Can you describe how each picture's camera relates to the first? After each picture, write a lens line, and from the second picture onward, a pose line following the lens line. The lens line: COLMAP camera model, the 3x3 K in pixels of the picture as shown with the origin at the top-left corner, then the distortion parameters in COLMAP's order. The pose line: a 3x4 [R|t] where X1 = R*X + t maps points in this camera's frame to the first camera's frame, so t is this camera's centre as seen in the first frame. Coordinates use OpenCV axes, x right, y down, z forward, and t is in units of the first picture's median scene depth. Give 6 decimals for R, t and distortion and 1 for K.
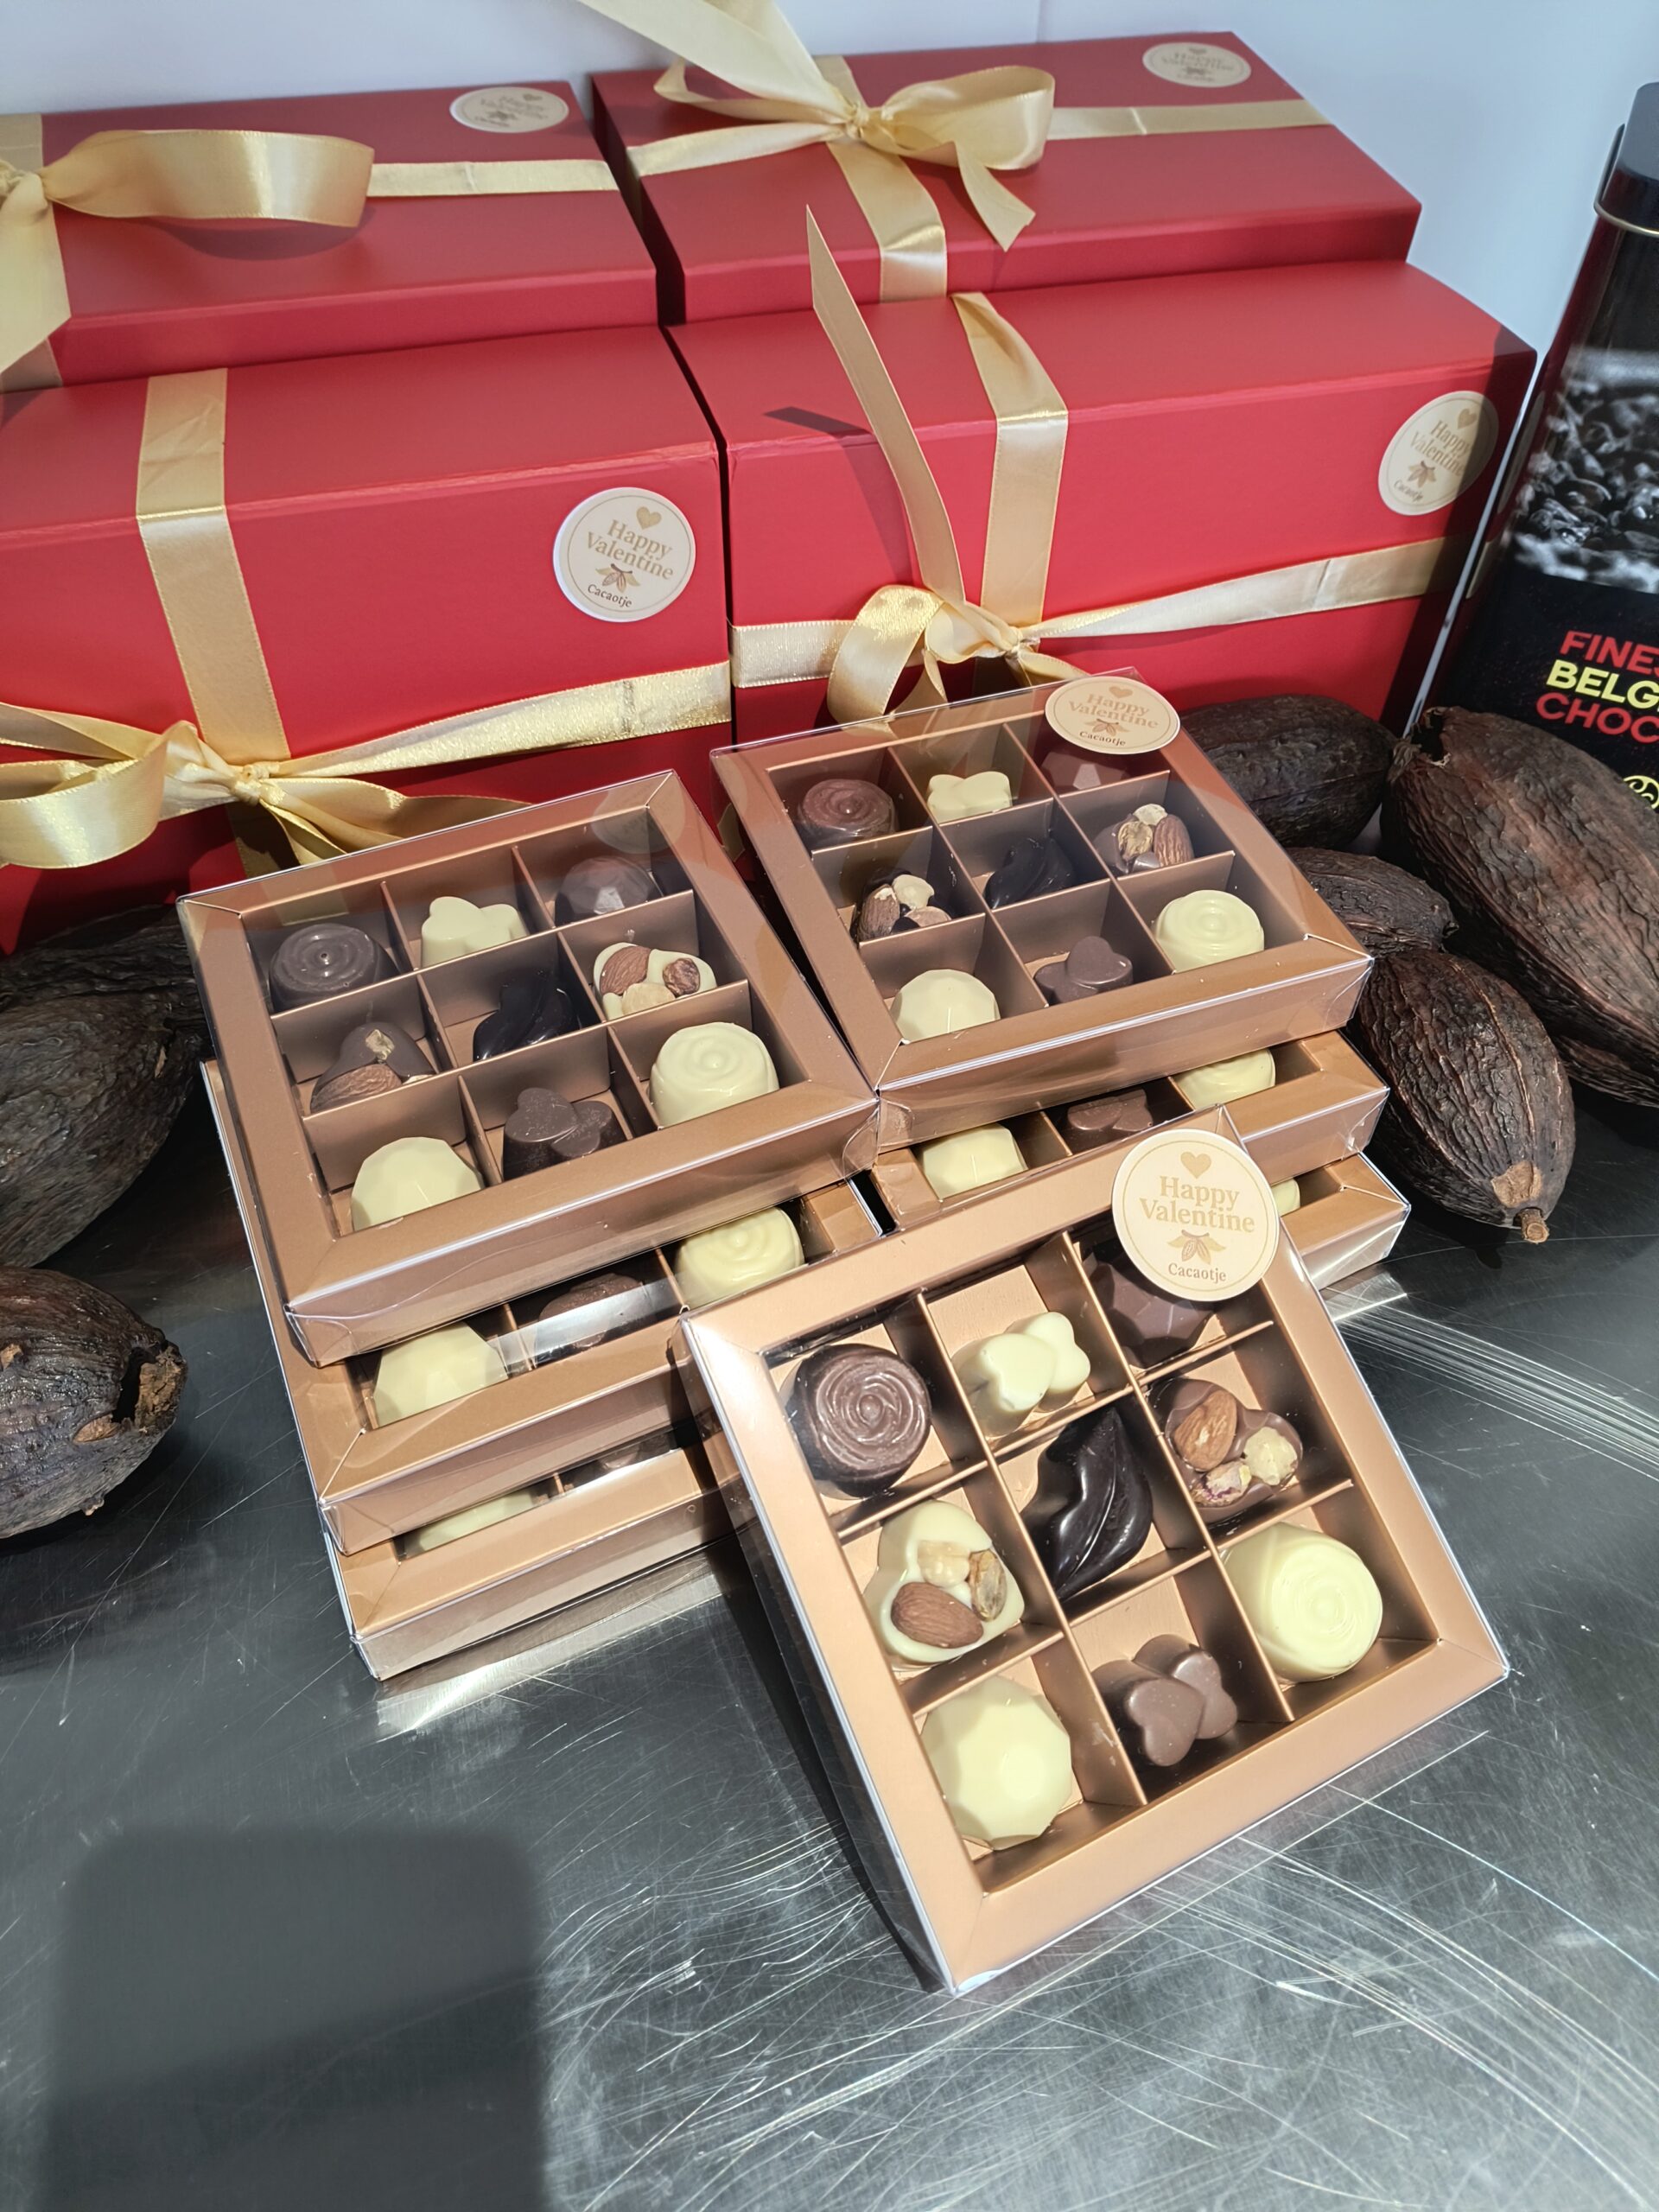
lens RADIAL K [[1718.7, 0, 829.5], [0, 1718.7, 1106.0], [0, 0, 1]] dist [0.049565, -0.095360]
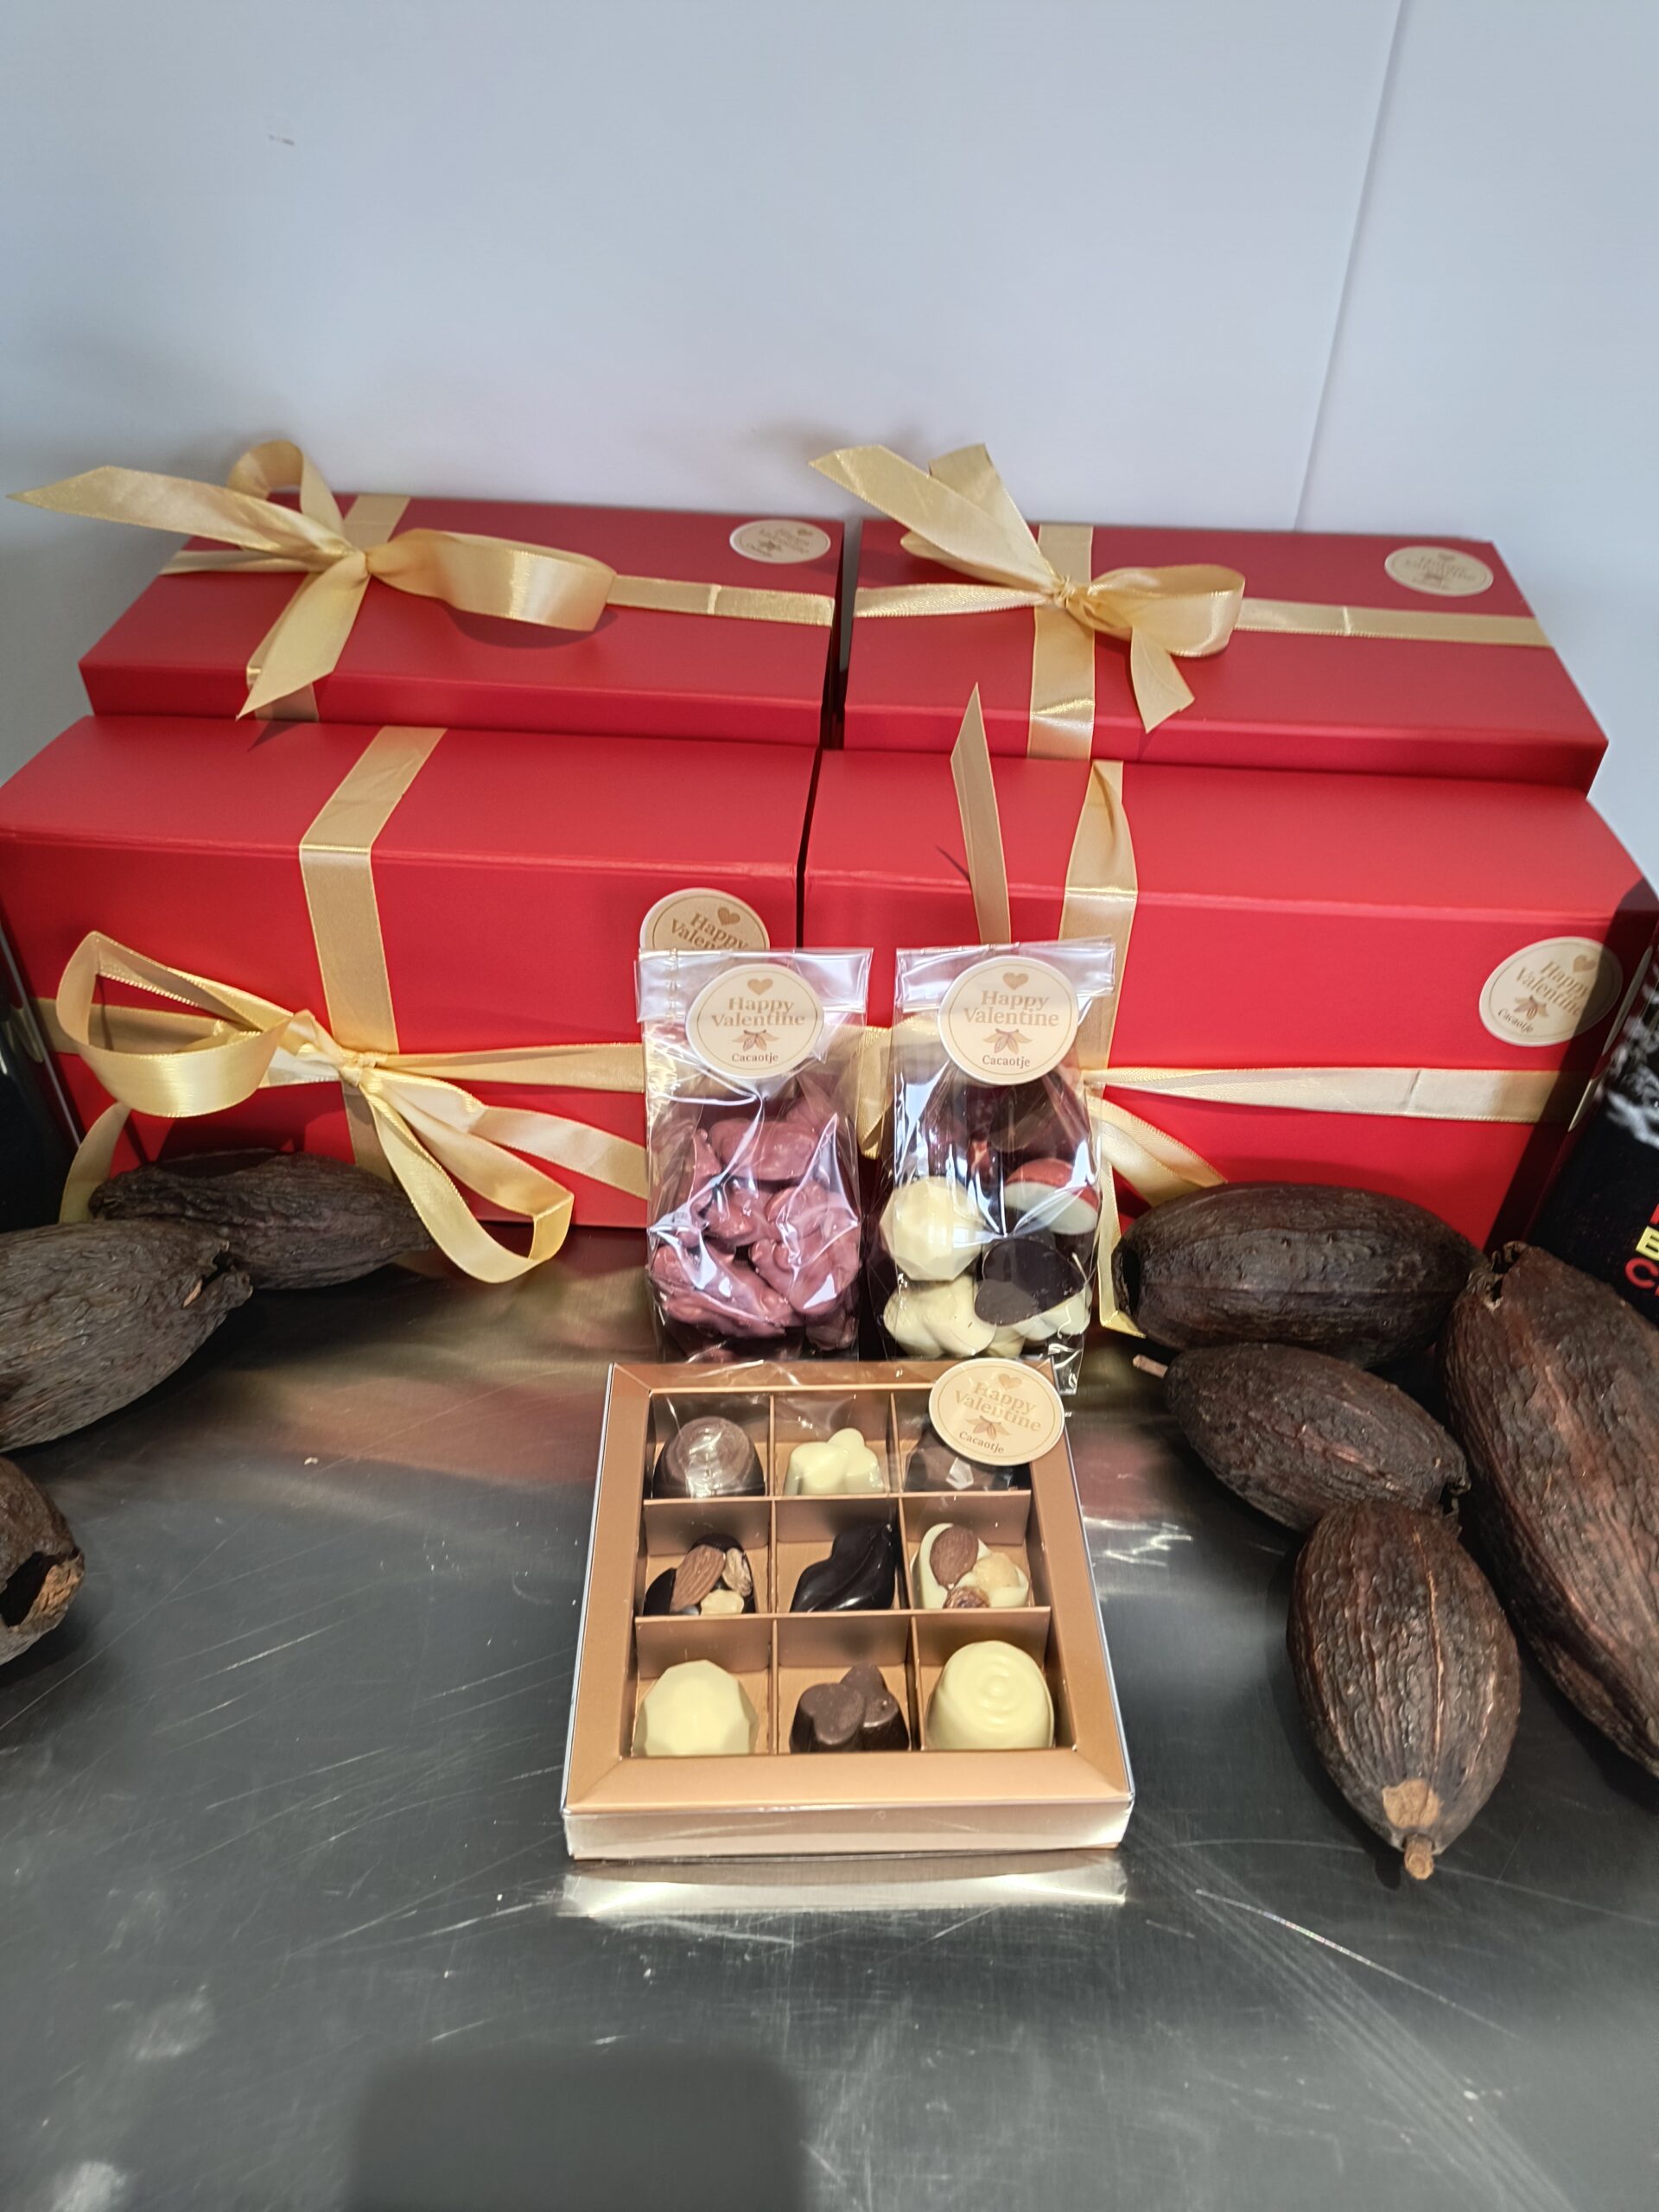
lens RADIAL K [[1678.0, 0, 824.5], [0, 1678.0, 1011.2], [0, 0, 1]] dist [0.069594, -0.146060]
pose [[0.937155, 0.202691, -0.284001, 0.251612], [-0.252234, 0.955960, -0.150064, -0.126391], [0.241077, 0.212268, 0.947008, 0.005979]]
